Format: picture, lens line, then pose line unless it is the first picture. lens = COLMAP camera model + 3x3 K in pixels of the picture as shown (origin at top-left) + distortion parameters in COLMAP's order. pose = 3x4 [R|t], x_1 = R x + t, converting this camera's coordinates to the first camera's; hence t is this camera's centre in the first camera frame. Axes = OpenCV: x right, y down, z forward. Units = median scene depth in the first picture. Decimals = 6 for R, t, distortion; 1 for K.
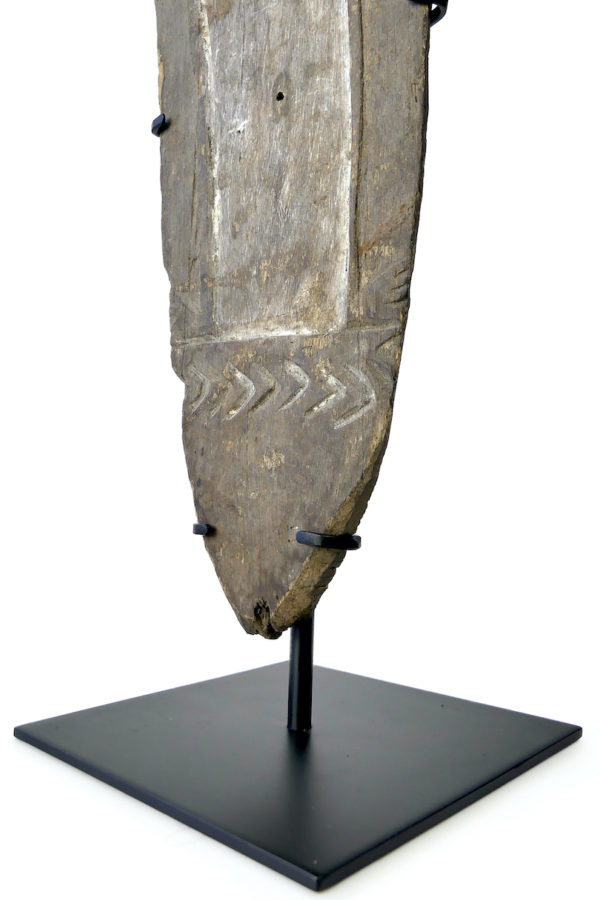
lens RADIAL K [[745.6, 0, 300.0], [0, 745.6, 450.0], [0, 0, 1]] dist [-0.021273, -0.002267]
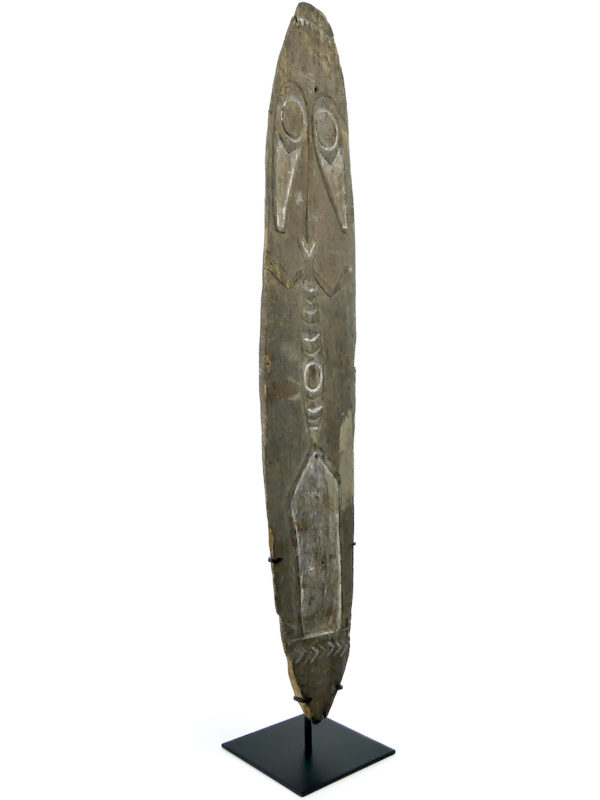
lens RADIAL K [[755.2, 0, 297.6], [0, 755.2, 390.6], [0, 0, 1]] dist [-0.031726, 0.019198]
pose [[0.106307, -0.005713, 0.994317, -3.464291], [-0.038000, 0.999230, 0.009804, -1.296257], [-0.993607, -0.038826, 0.106008, 0.788092]]
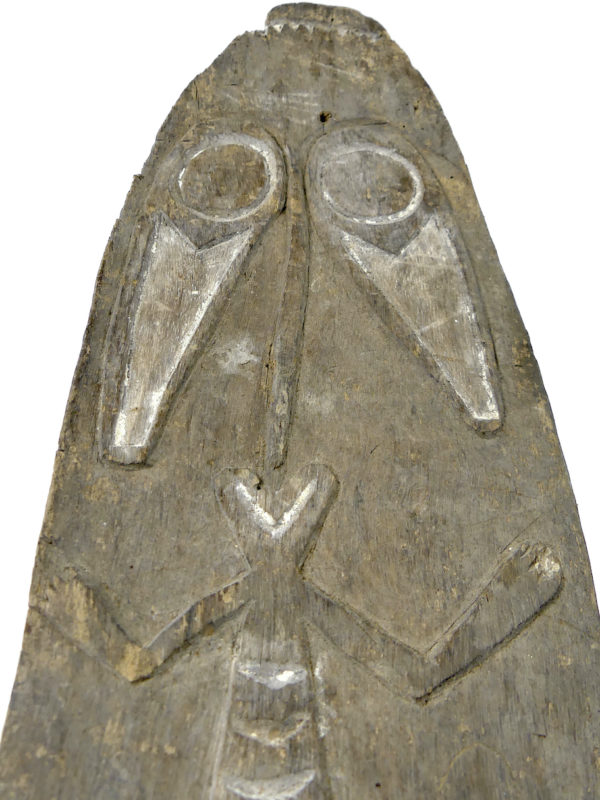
lens RADIAL K [[755.2, 0, 297.6], [0, 755.2, 390.6], [0, 0, 1]] dist [-0.031726, 0.019198]
pose [[0.746804, 0.376373, 0.548294, -0.577148], [-0.026518, 0.840645, -0.540936, -1.554154], [-0.664515, 0.389434, 0.637778, 0.514232]]
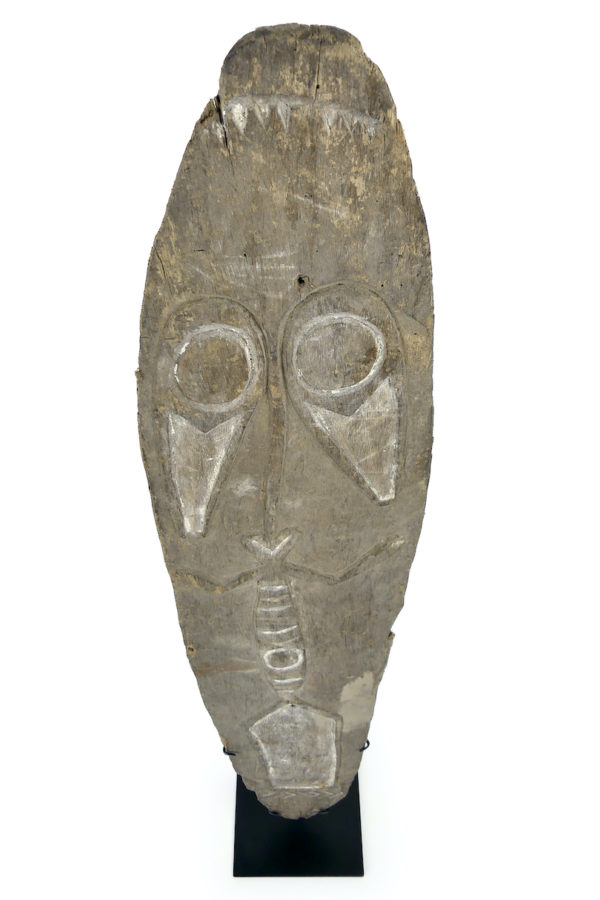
lens RADIAL K [[799.9, 0, 294.7], [0, 799.9, 450.8], [0, 0, 1]] dist [-0.034270, -0.000021]
pose [[0.727238, -0.528516, 0.437945, -0.745667], [-0.019985, 0.621470, 0.783183, -3.509397], [-0.686095, -0.578313, 0.441394, 0.386844]]
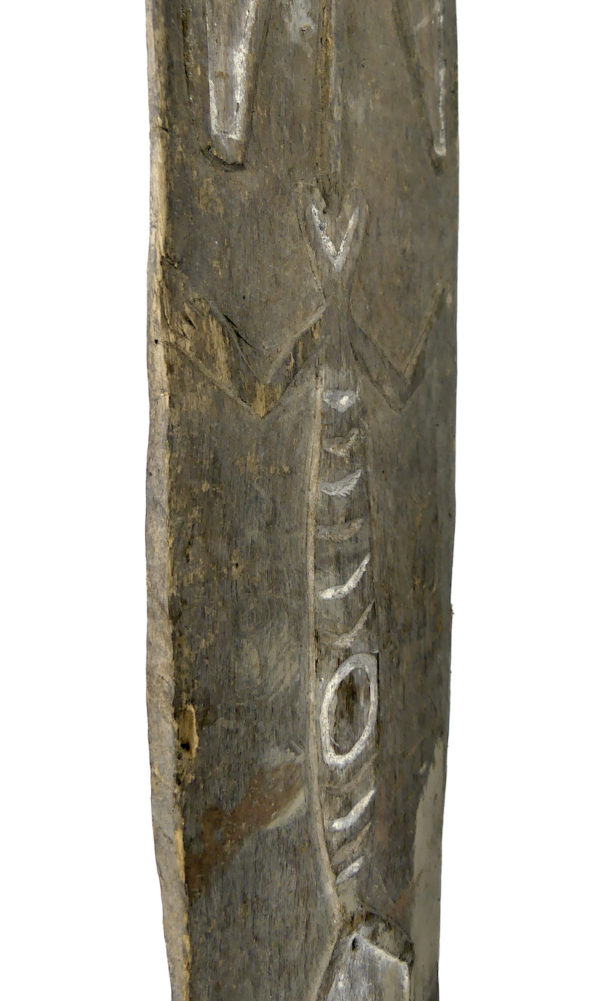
lens RADIAL K [[801.5, 0, 304.0], [0, 801.5, 494.1], [0, 0, 1]] dist [-0.039669, 0.037373]
pose [[-0.012486, -0.187517, 0.982182, -1.017839], [-0.034997, 0.981739, 0.186988, -1.784157], [-0.999309, -0.032038, -0.018821, 1.165427]]
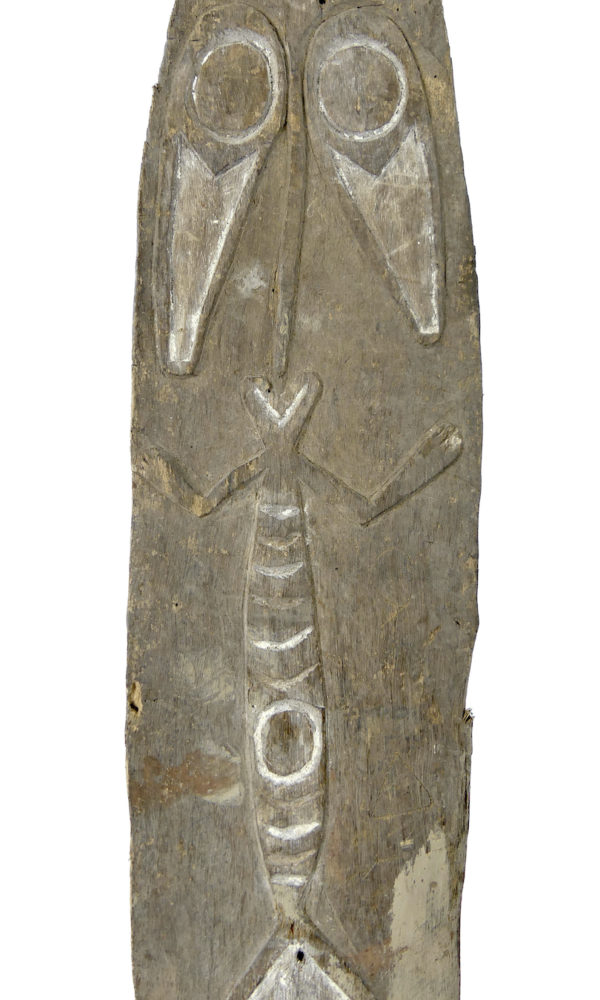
lens RADIAL K [[800.7, 0, 304.0], [0, 800.7, 493.6], [0, 0, 1]] dist [-0.039669, 0.037373]
pose [[0.747662, 0.026590, 0.663547, -0.963942], [-0.032129, 0.999476, -0.003849, -1.745681], [-0.663302, -0.018441, 0.748125, 0.058848]]
